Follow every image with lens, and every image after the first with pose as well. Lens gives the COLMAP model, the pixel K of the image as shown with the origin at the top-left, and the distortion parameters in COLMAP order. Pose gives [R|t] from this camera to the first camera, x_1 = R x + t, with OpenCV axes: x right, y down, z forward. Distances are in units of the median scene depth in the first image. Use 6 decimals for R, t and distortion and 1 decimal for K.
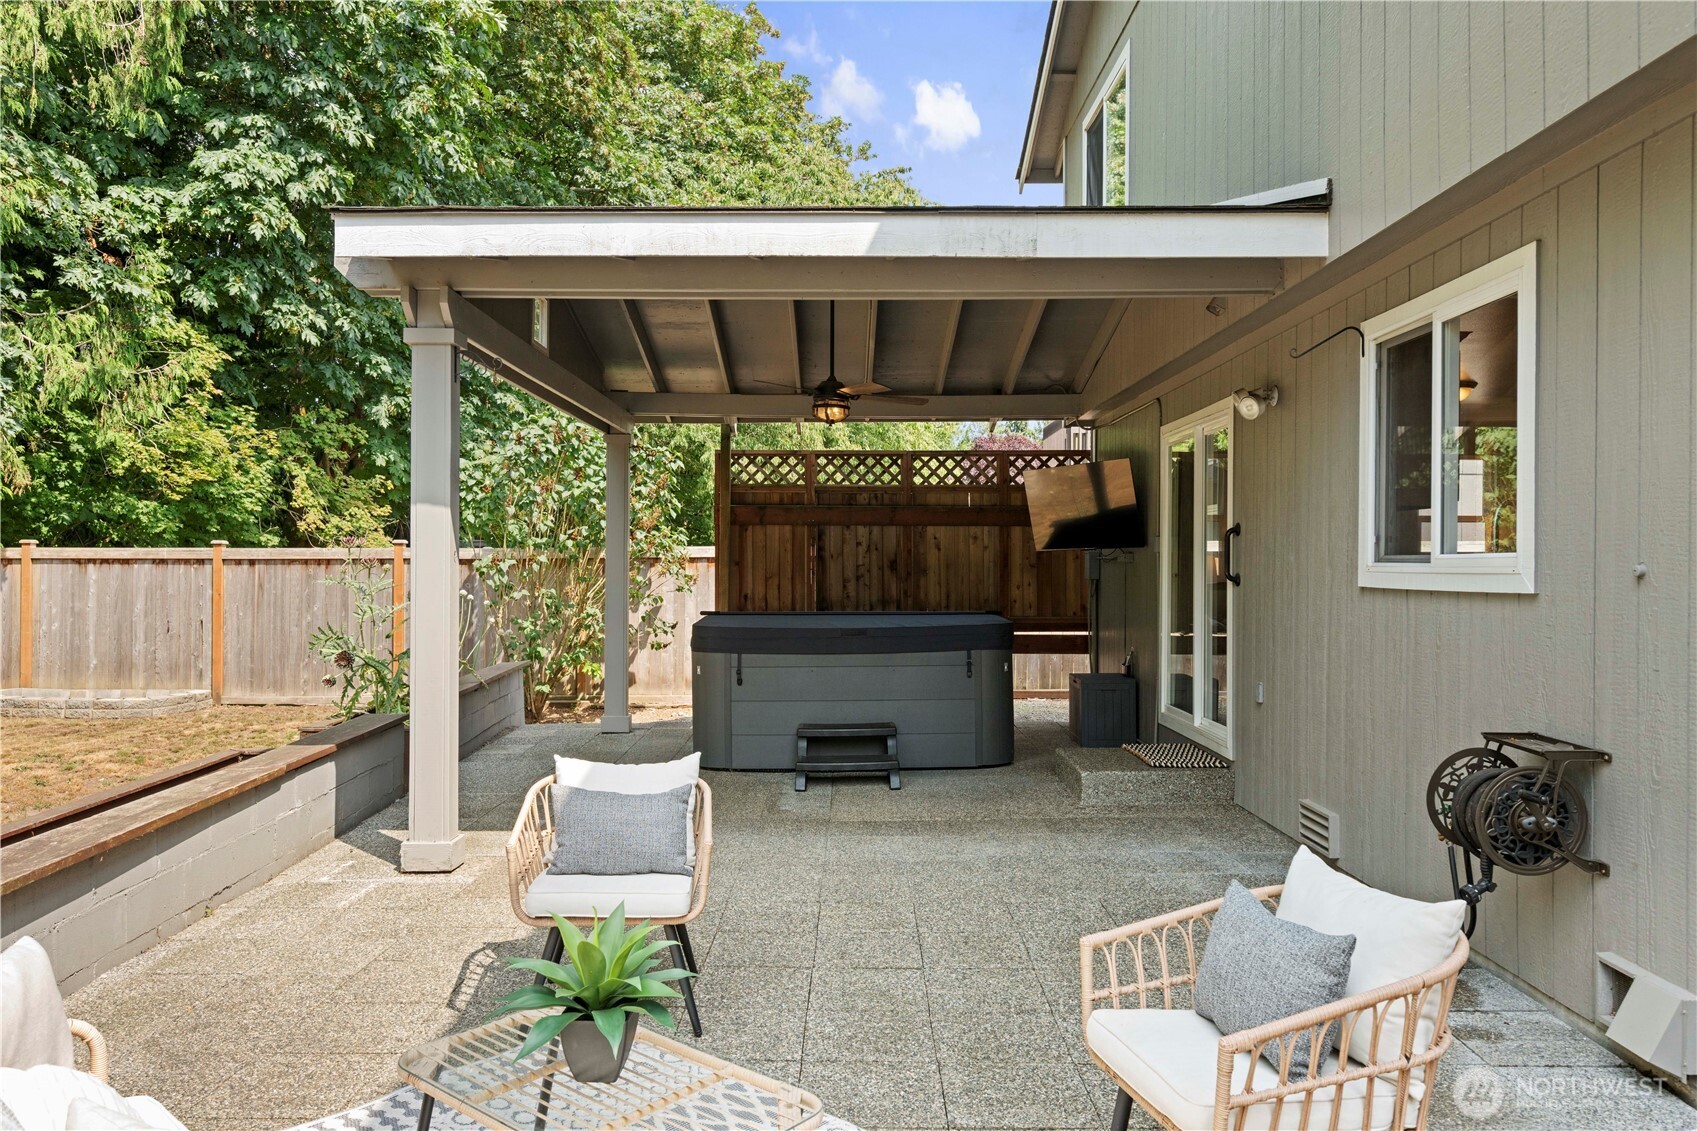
lens RADIAL K [[1186.2, 0, 848.5], [0, 1186.2, 565.5], [0, 0, 1]] dist [-0.007557, -0.002481]
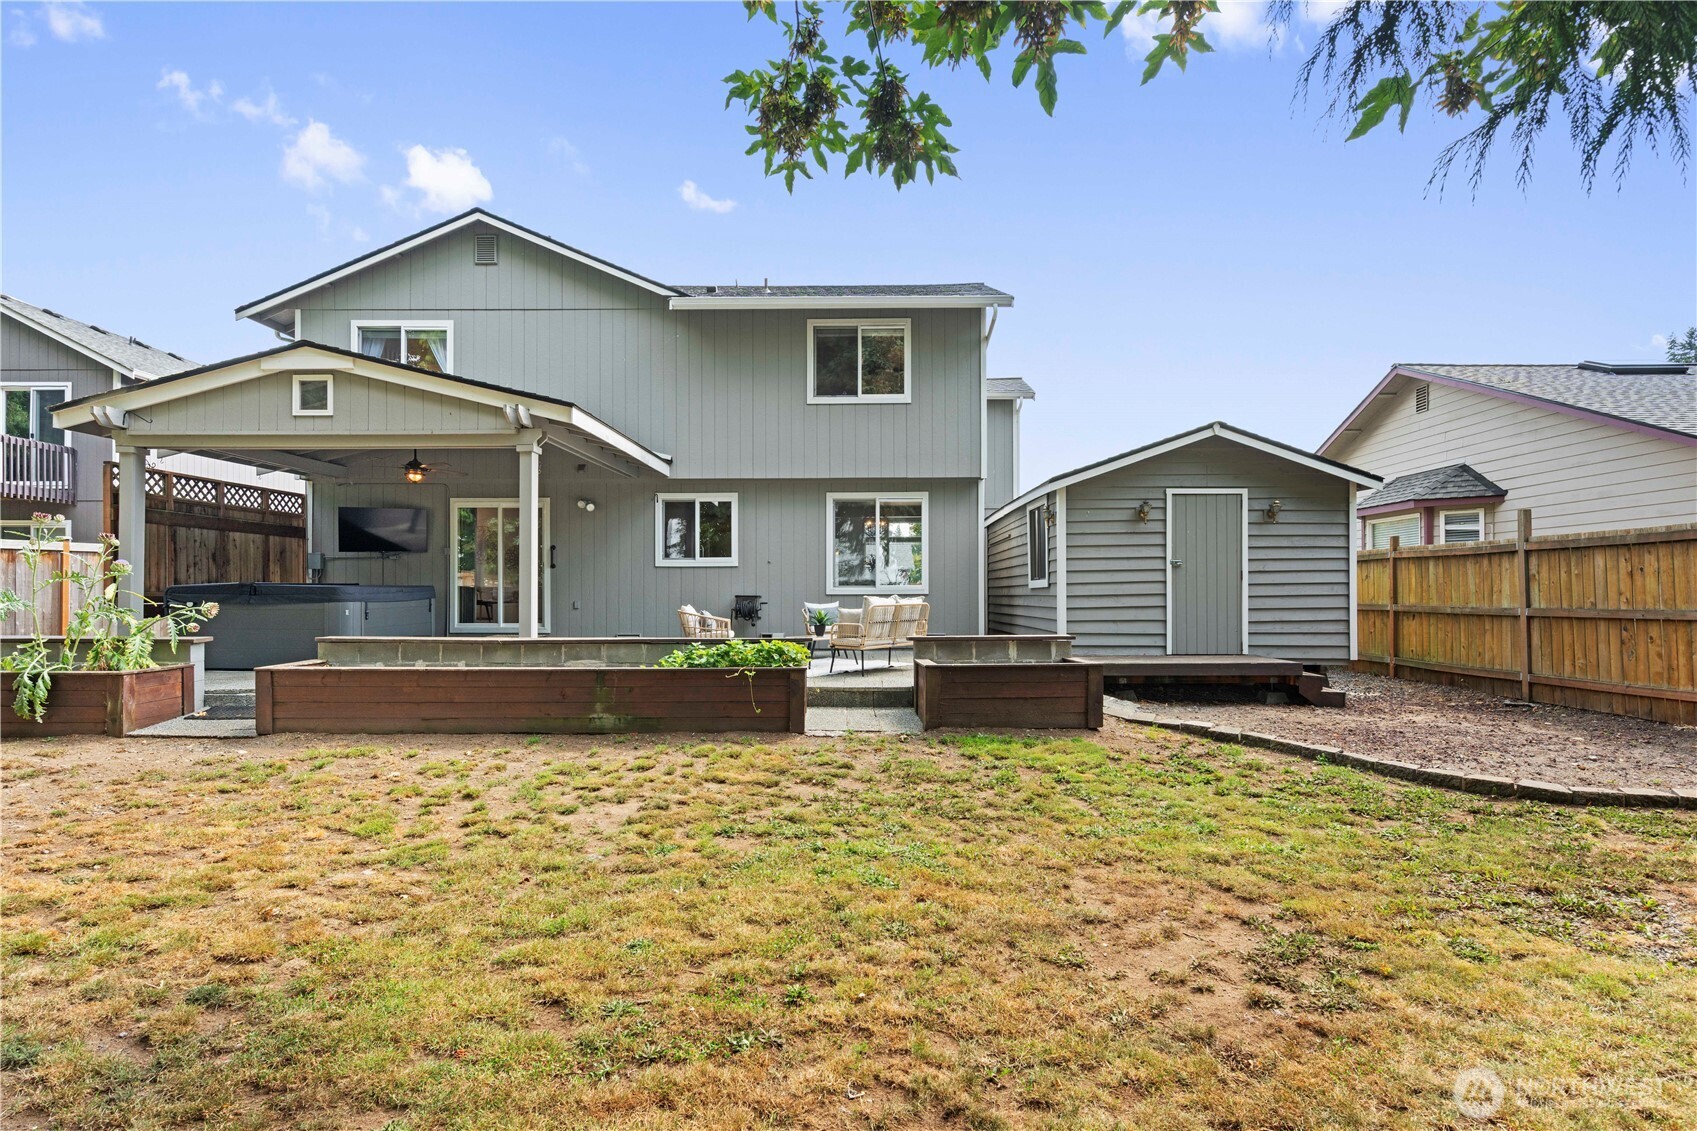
lens RADIAL K [[835.1, 0, 850.1], [0, 835.1, 587.3], [0, 0, 1]] dist [0.000977, 0.000120]
pose [[-0.029068, -0.002476, 0.999574, -1.032579], [0.003617, 0.999990, 0.002583, 0.038683], [-0.999571, 0.003691, -0.029058, 0.233370]]
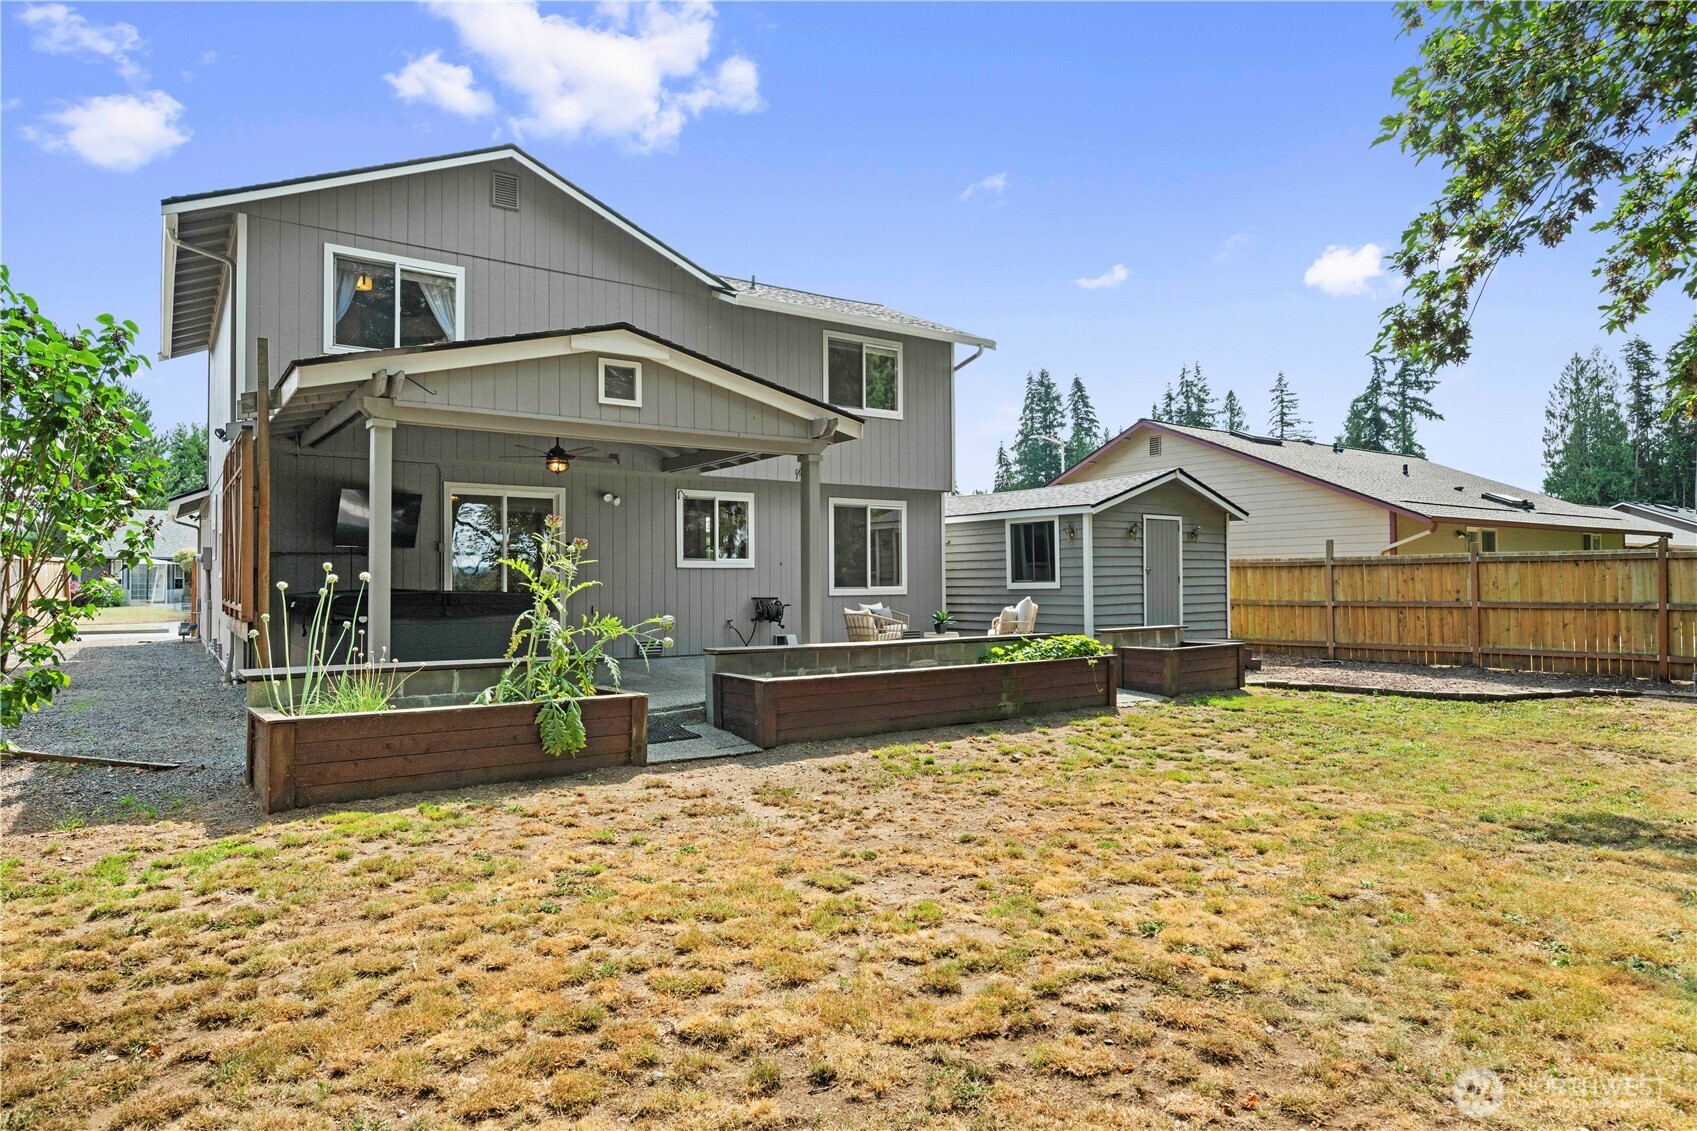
lens RADIAL K [[981.3, 0, 850.7], [0, 981.3, 556.2], [0, 0, 1]] dist [0.001384, -0.001055]
pose [[-0.602880, 0.018077, 0.797627, -1.008472], [0.003350, 0.999792, -0.020127, 0.021508], [-0.797825, -0.009462, -0.602815, 1.108880]]
